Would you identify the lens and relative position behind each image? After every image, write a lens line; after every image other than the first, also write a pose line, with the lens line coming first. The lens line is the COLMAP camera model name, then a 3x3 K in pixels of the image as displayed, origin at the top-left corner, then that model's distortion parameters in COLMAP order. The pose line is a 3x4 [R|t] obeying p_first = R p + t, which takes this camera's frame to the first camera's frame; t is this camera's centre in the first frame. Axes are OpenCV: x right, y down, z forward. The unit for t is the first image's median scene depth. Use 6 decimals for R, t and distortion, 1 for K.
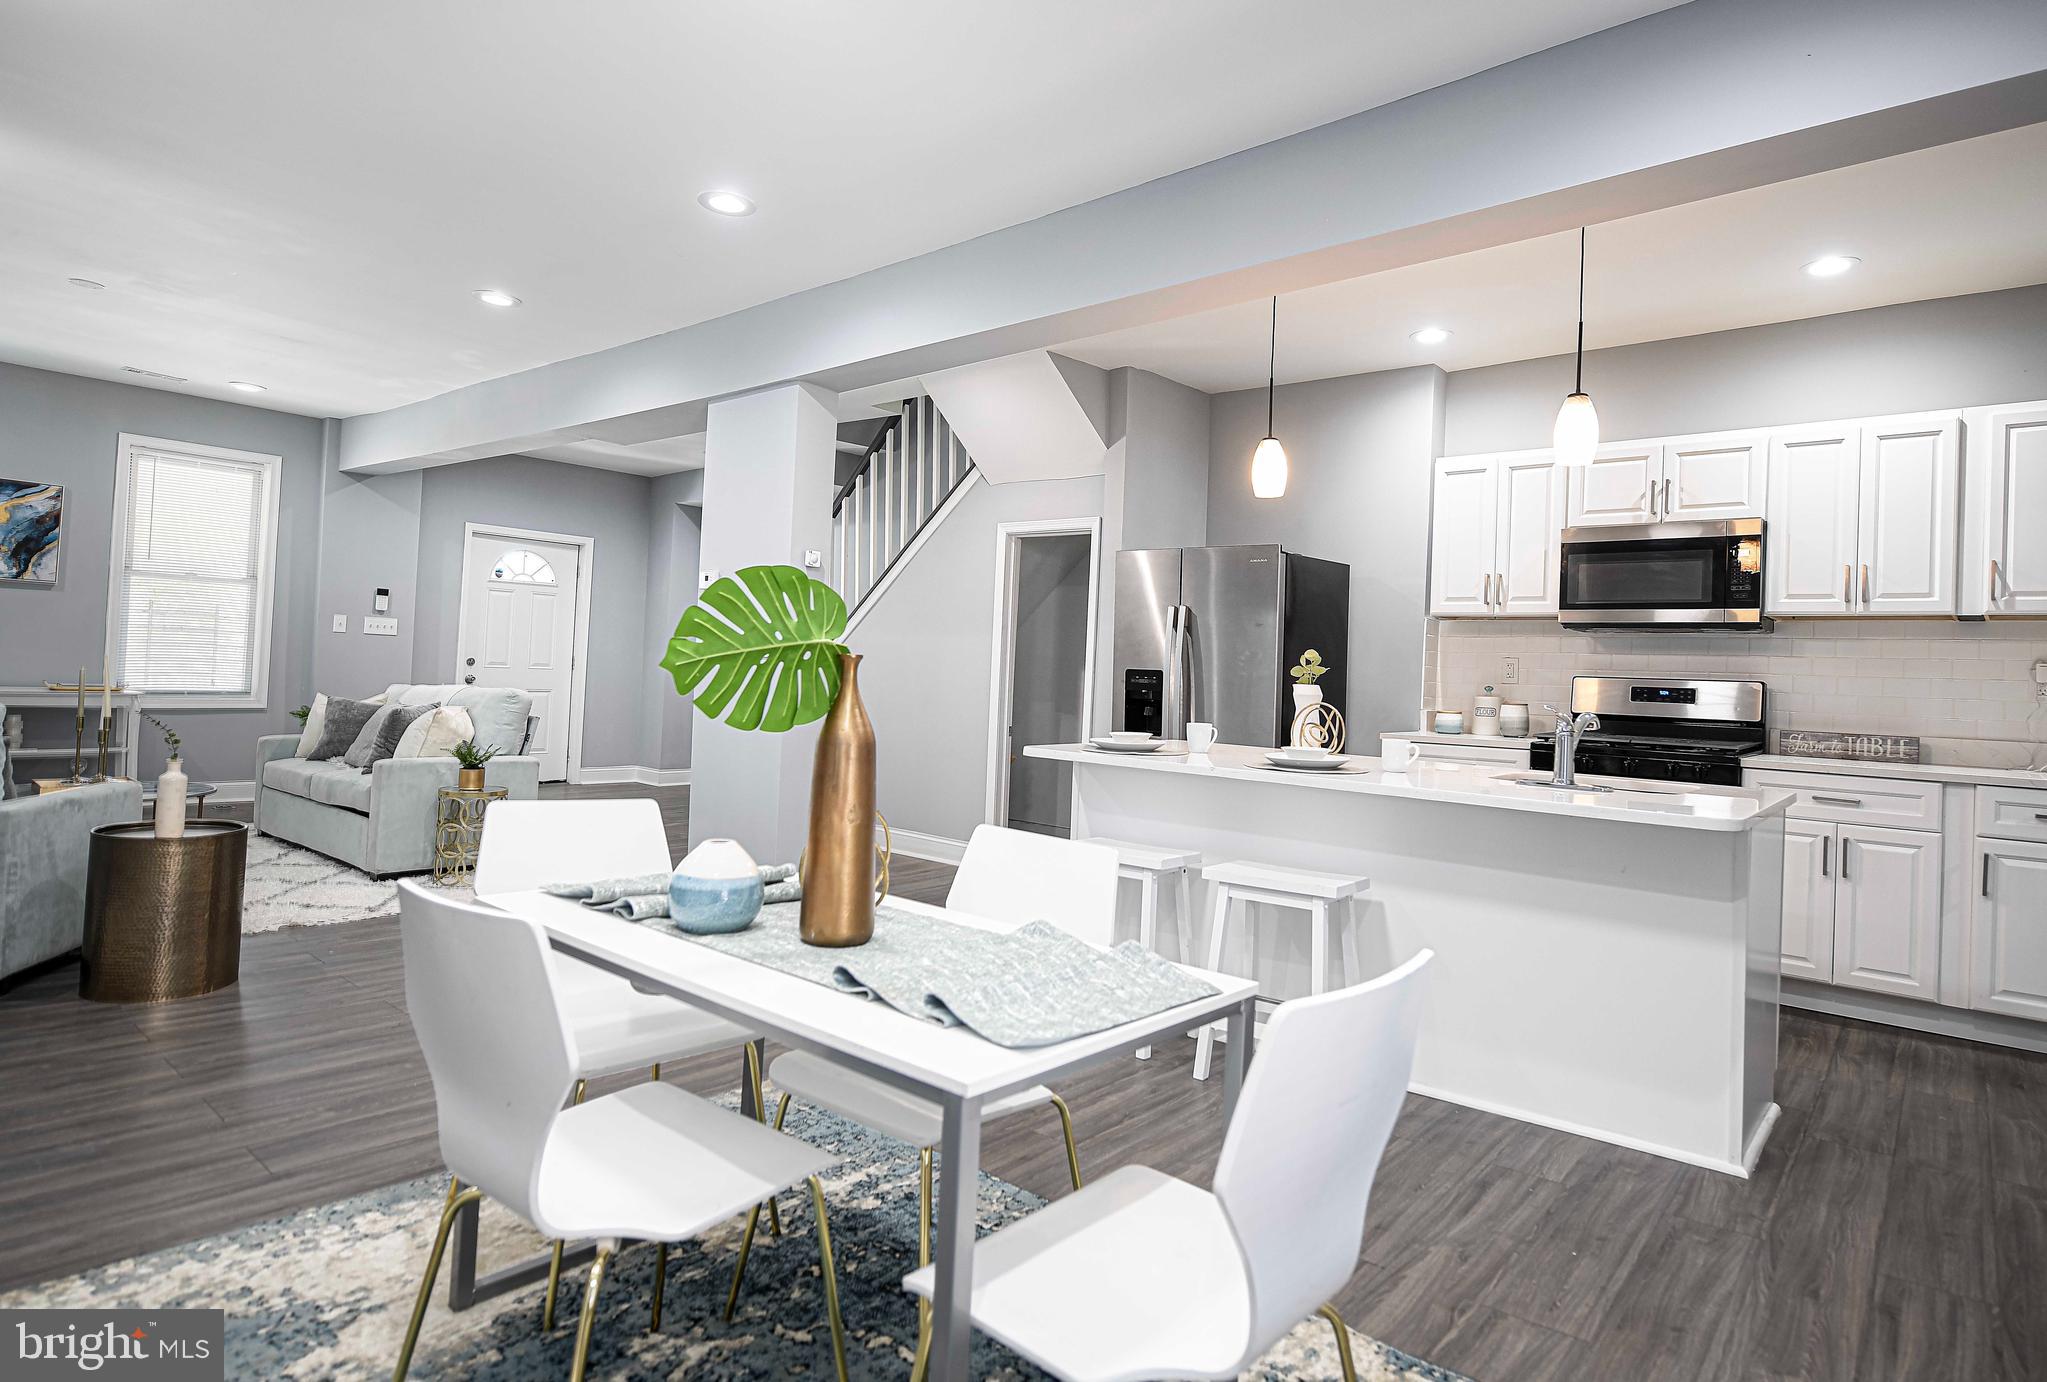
lens RADIAL K [[1111.2, 0, 1073.8], [0, 1111.2, 644.8], [0, 0, 1]] dist [-0.002891, -0.001221]
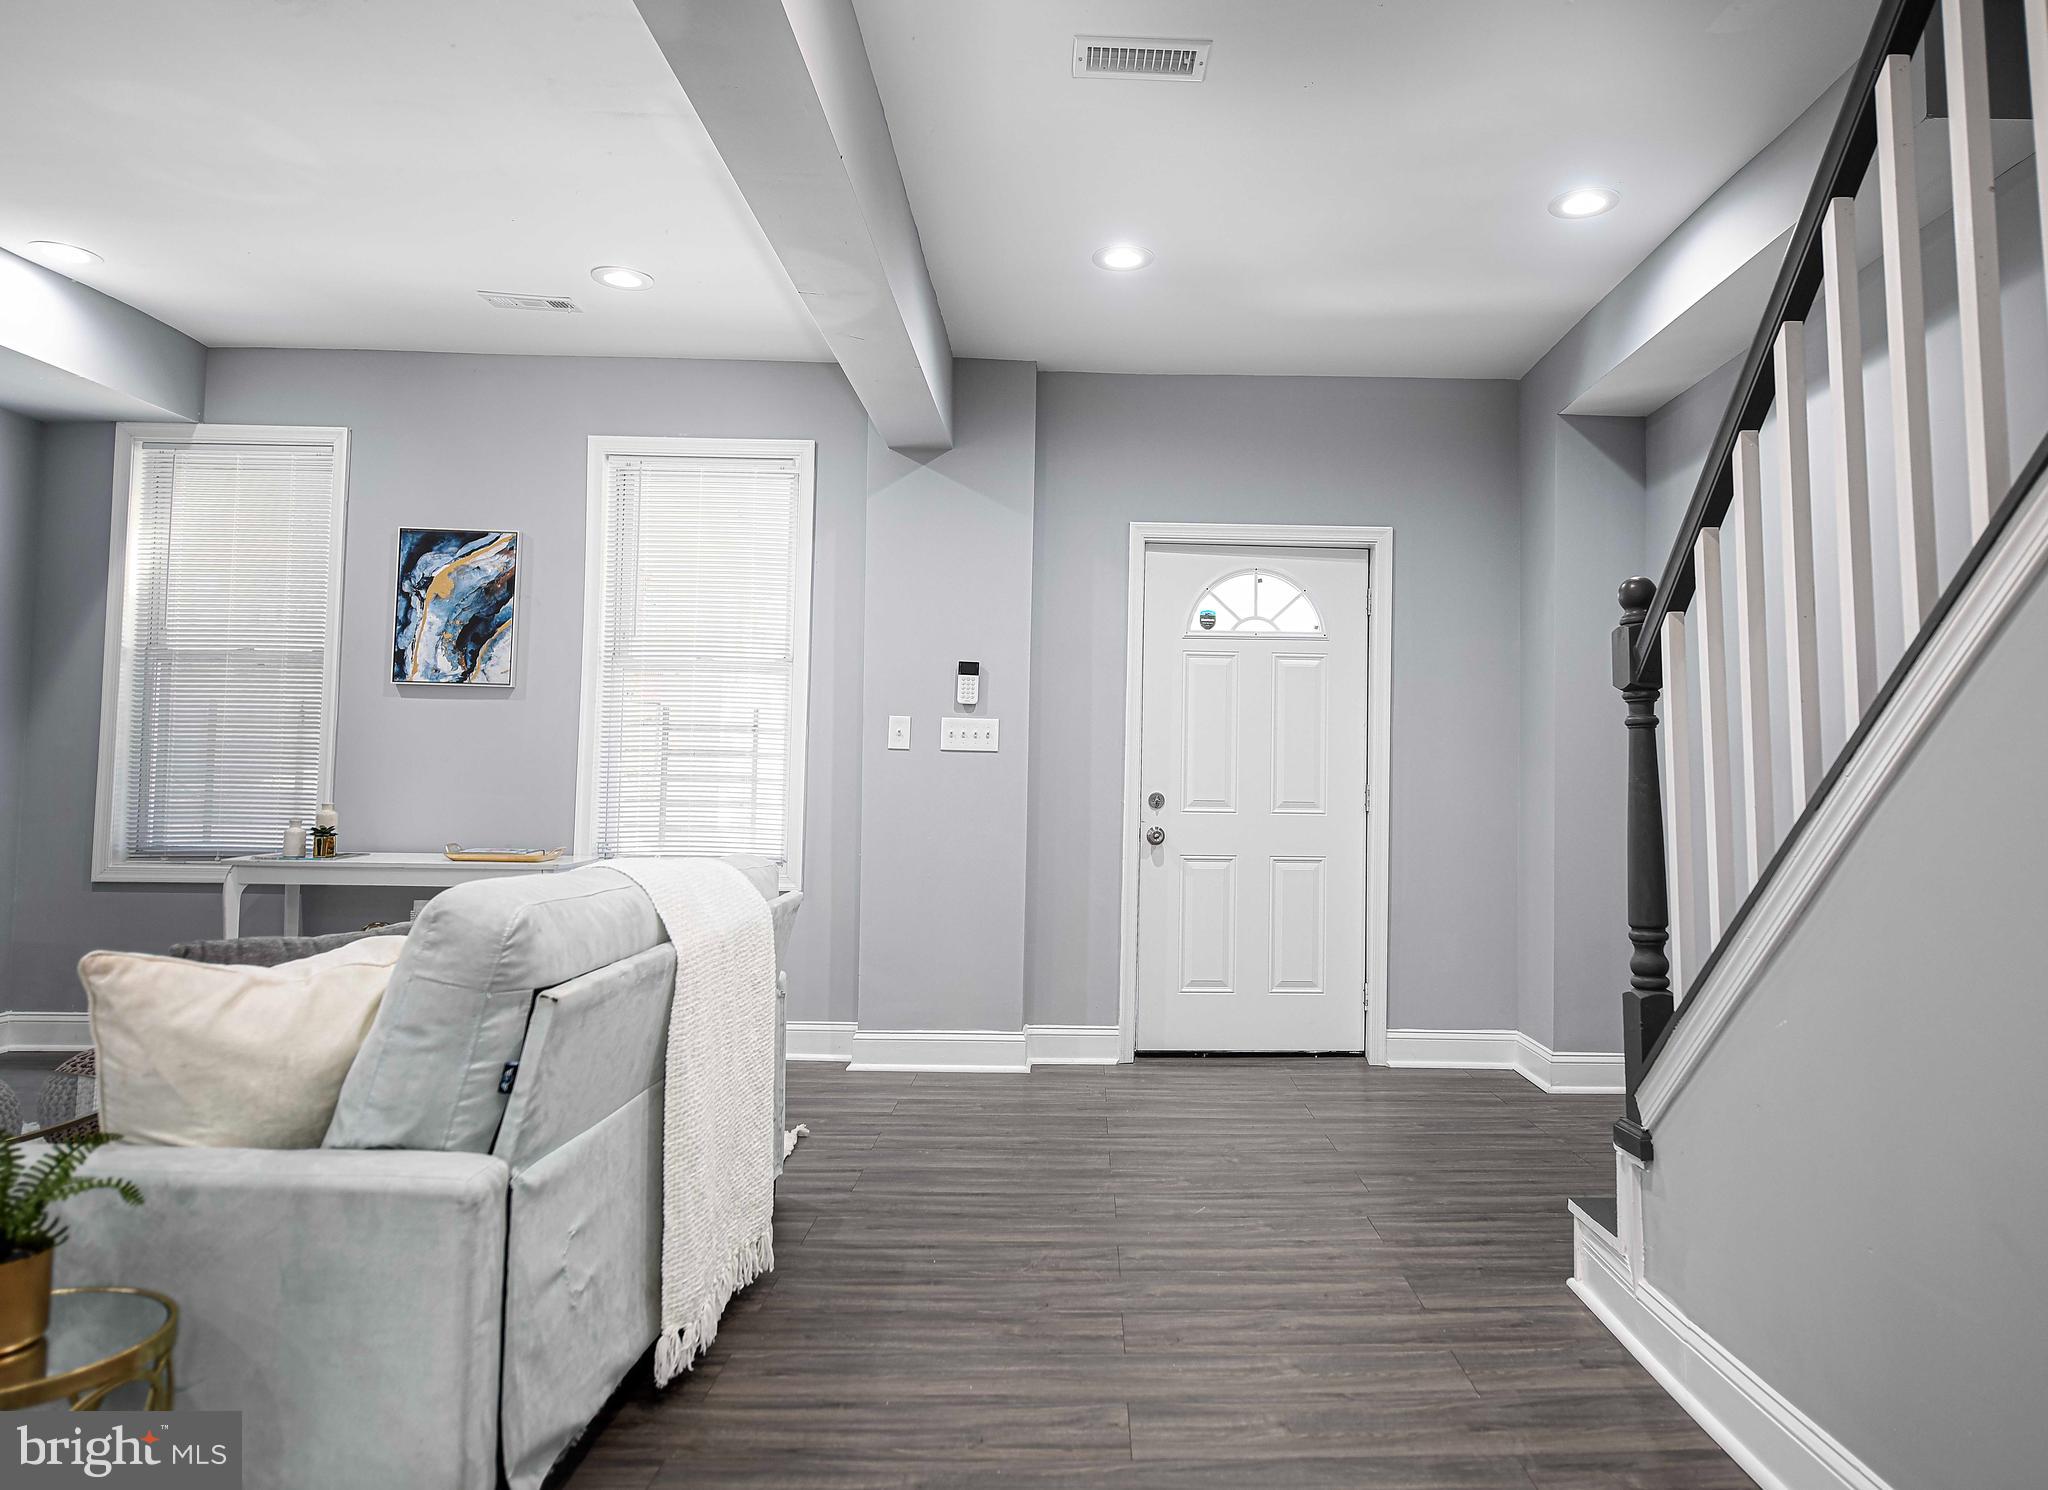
lens RADIAL K [[1290.6, 0, 1119.9], [0, 1290.6, 733.8], [0, 0, 1]] dist [-0.000107, -0.002333]
pose [[0.652647, -0.064094, -0.754946, -0.203027], [0.031411, 0.997848, -0.057561, 0.032013], [0.757010, 0.013854, 0.653256, 1.071082]]
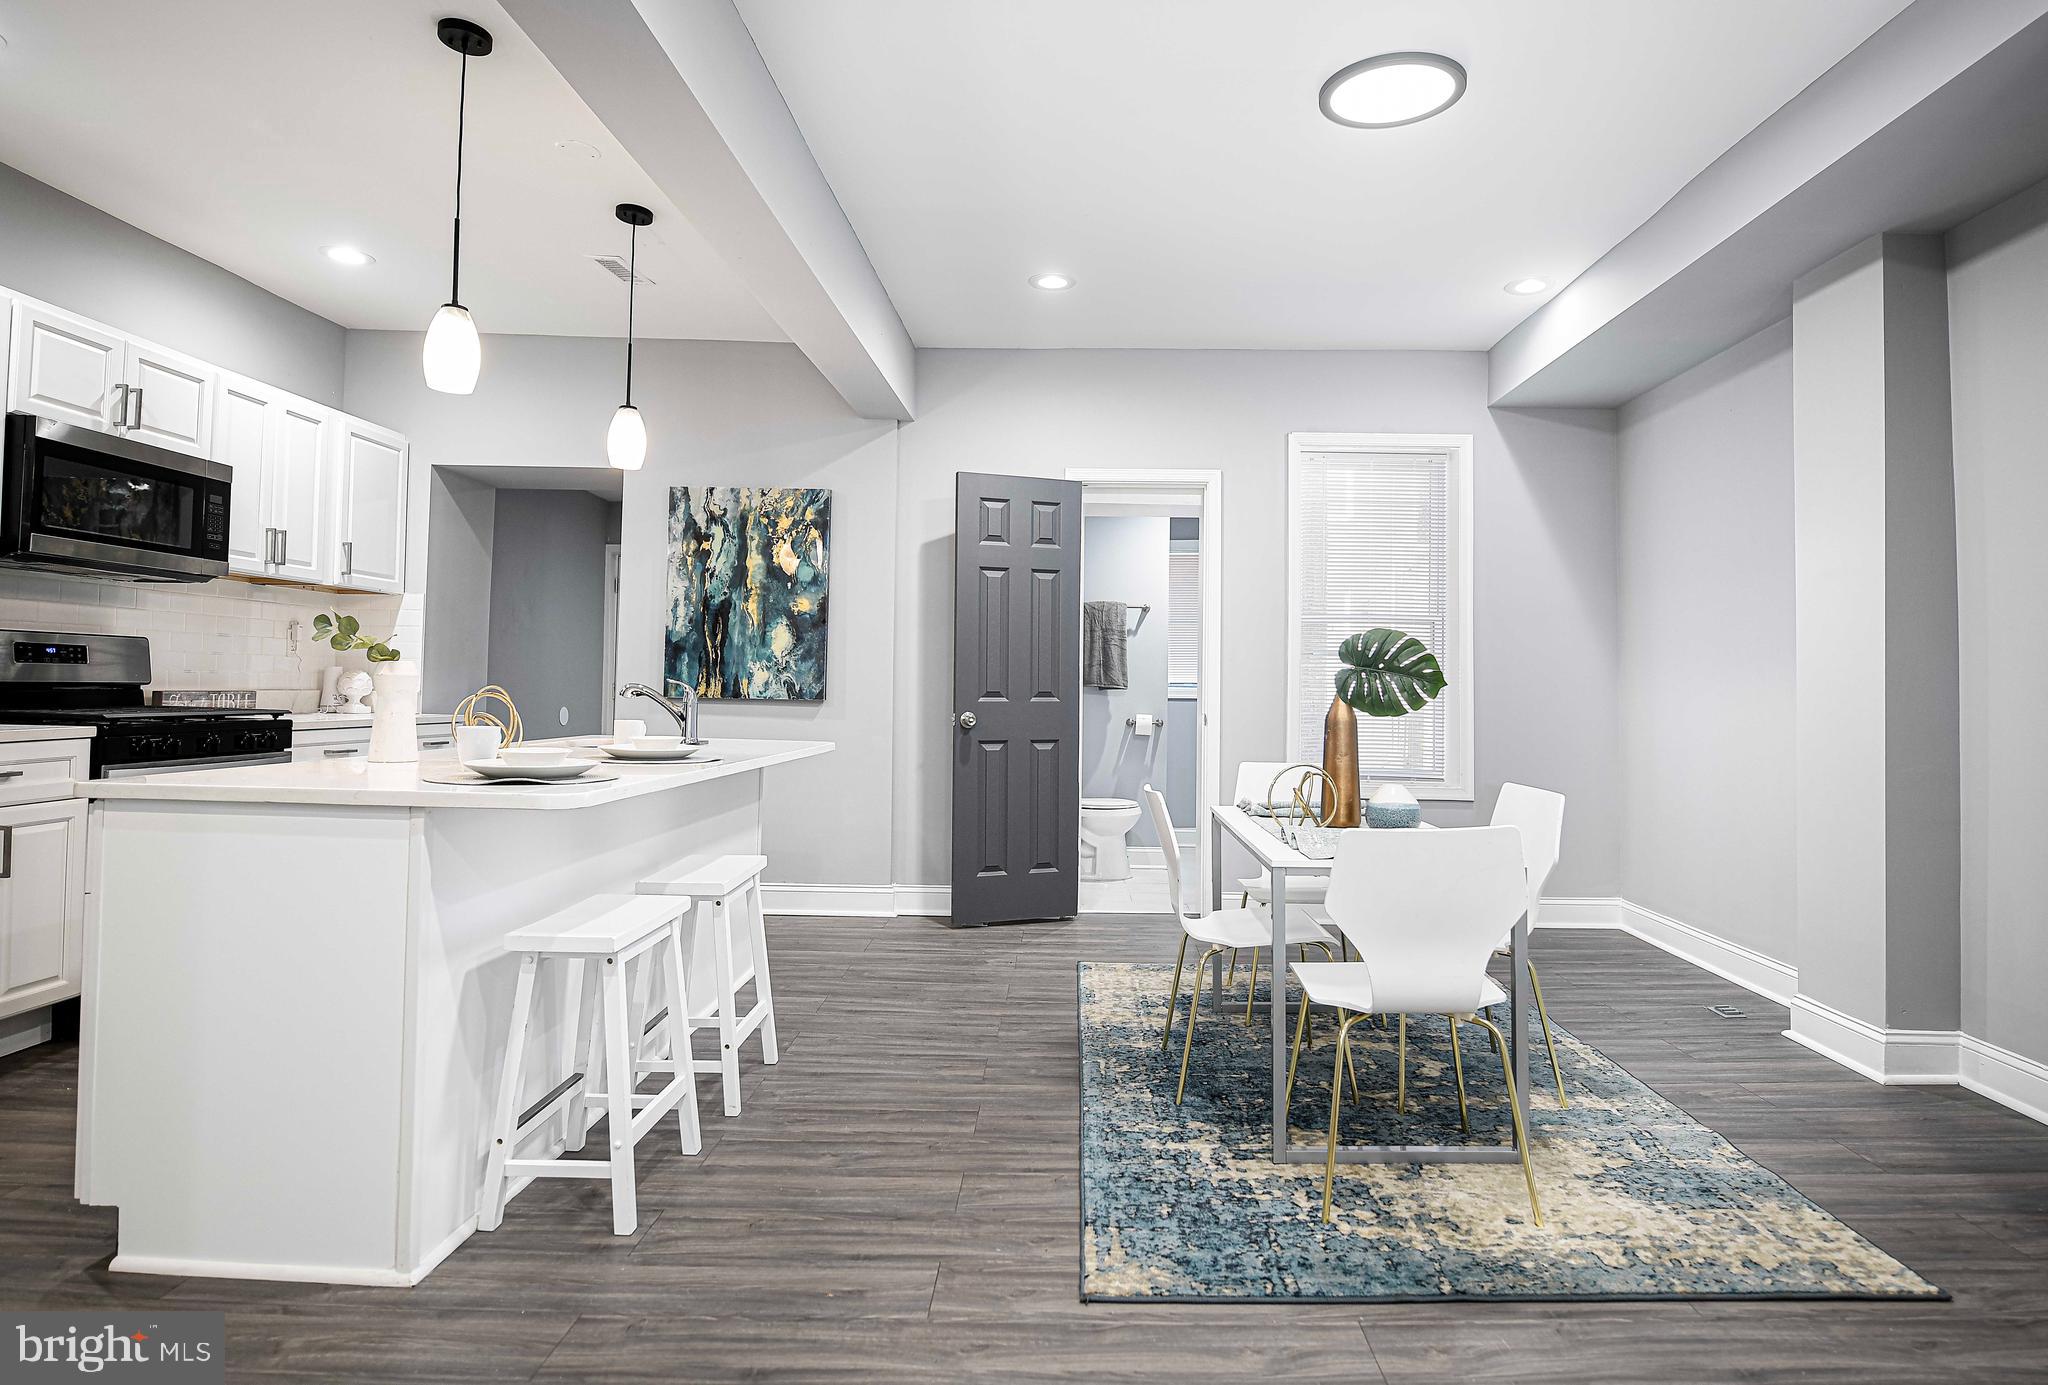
lens RADIAL K [[1078.5, 0, 1074.7], [0, 1078.5, 655.4], [0, 0, 1]] dist [-0.005649, -0.002800]
pose [[-0.629179, -0.026504, 0.776808, -0.466052], [-0.063782, 0.997808, -0.017616, 0.013880], [-0.774639, -0.060630, -0.629491, 0.878451]]
